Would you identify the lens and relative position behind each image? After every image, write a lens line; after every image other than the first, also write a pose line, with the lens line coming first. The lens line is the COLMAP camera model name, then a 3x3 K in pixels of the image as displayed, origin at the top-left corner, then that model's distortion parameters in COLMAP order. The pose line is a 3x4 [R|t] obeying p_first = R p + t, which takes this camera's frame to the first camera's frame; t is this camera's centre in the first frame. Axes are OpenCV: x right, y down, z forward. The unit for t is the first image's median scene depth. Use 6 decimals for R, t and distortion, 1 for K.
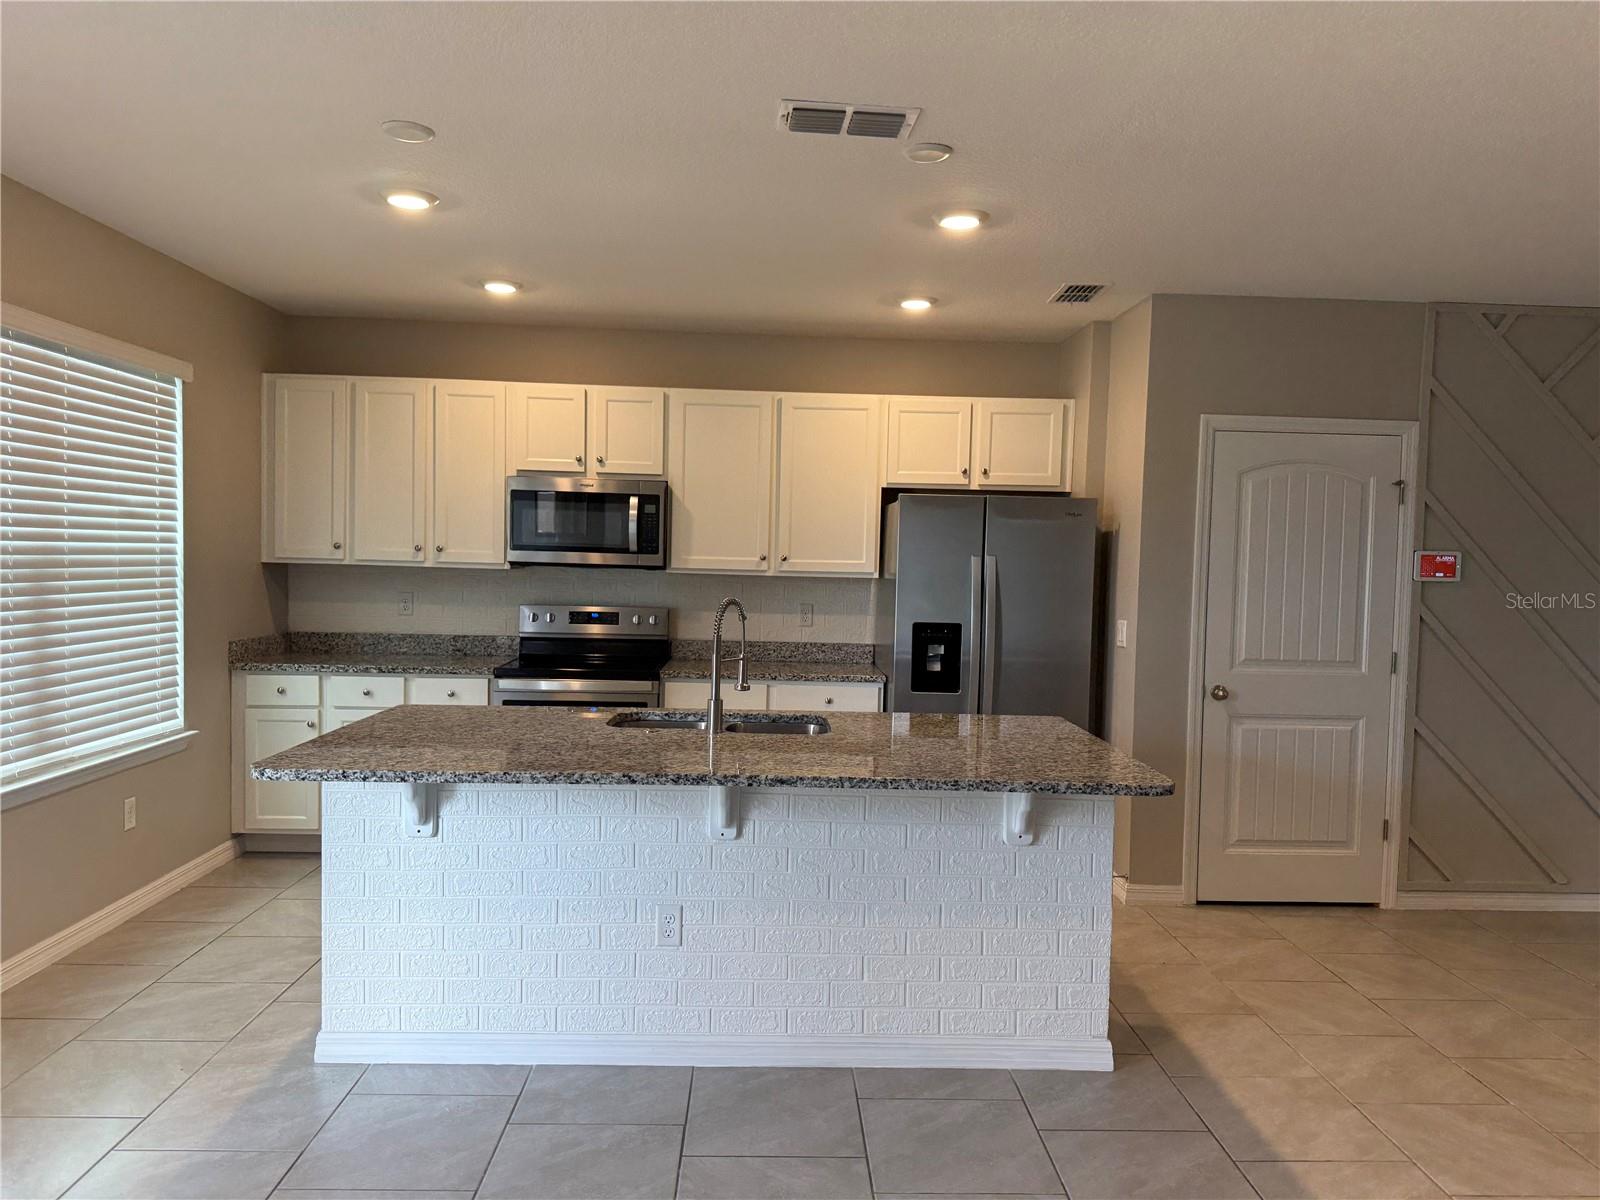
lens RADIAL K [[1131.3, 0, 801.1], [0, 1131.3, 608.5], [0, 0, 1]] dist [0.037682, -0.015848]
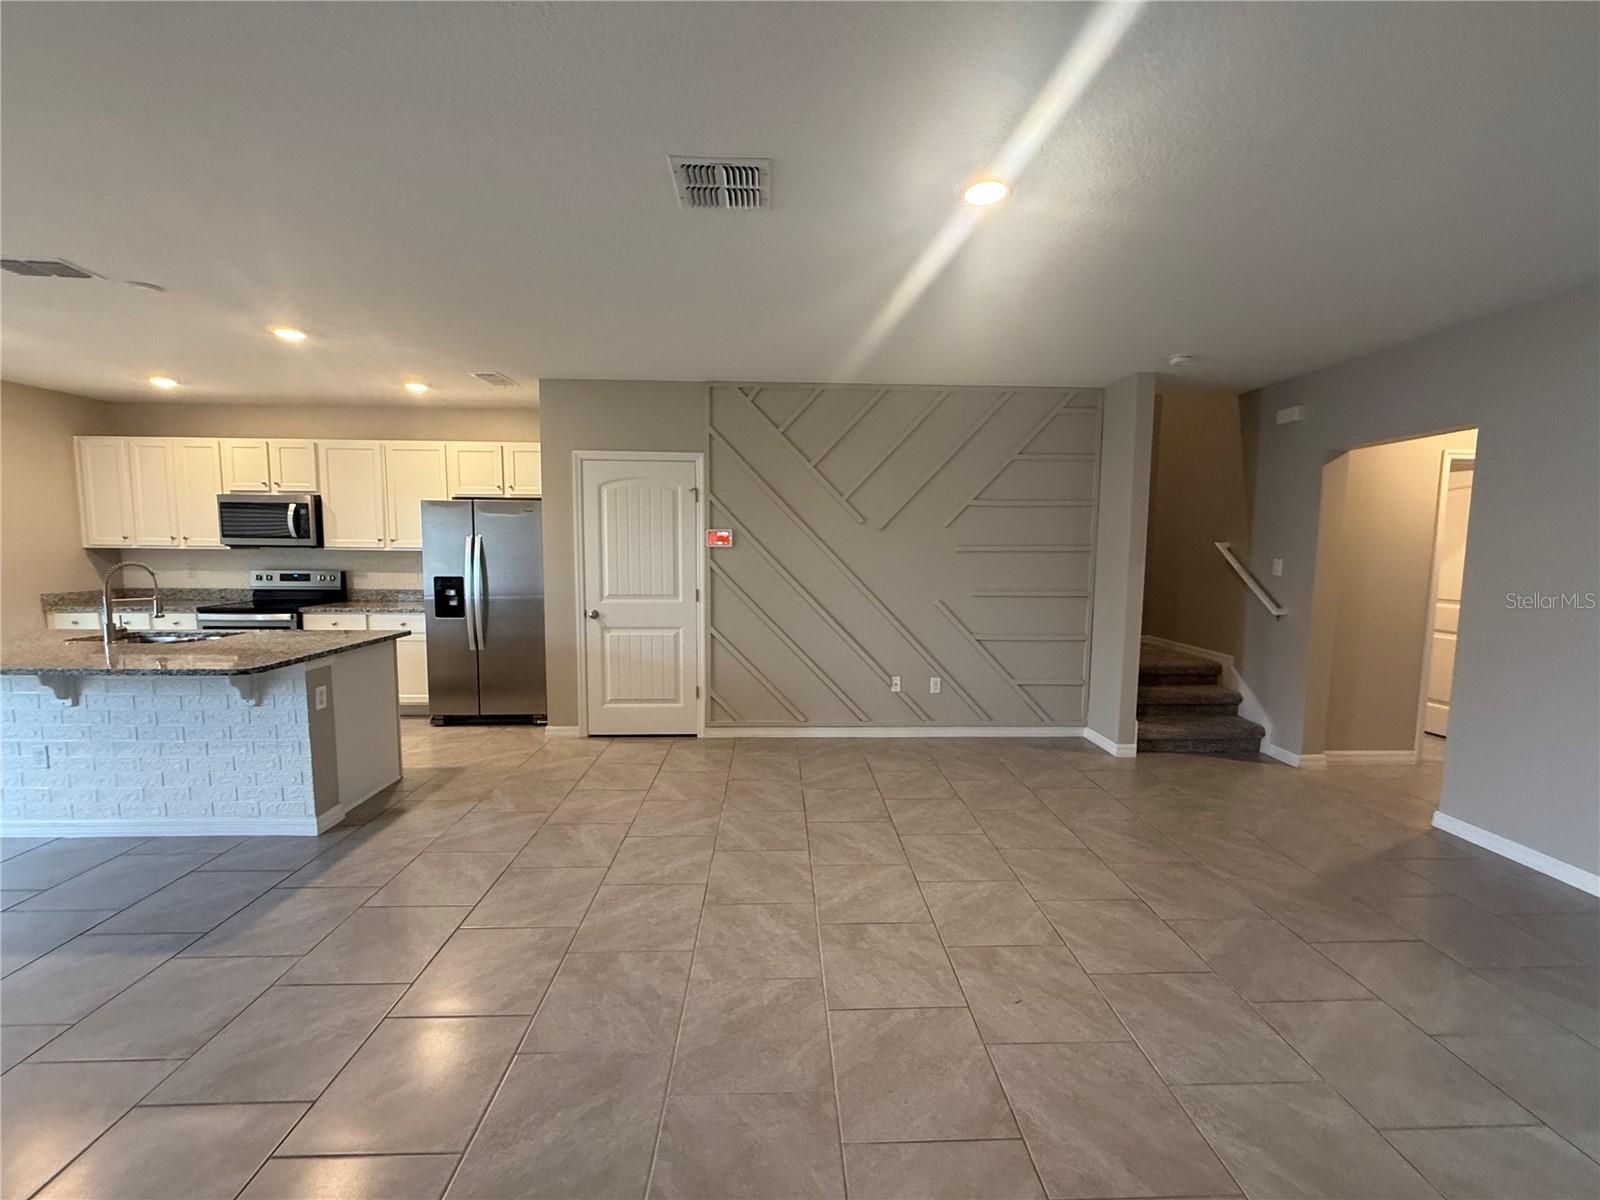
lens RADIAL K [[645.6, 0, 796.6], [0, 645.6, 601.0], [0, 0, 1]] dist [-0.000748, -0.000469]
pose [[0.999853, -0.016791, 0.003559, 0.632904], [0.016618, 0.998886, 0.044156, 0.015211], [-0.004297, -0.044090, 0.999018, 0.030988]]
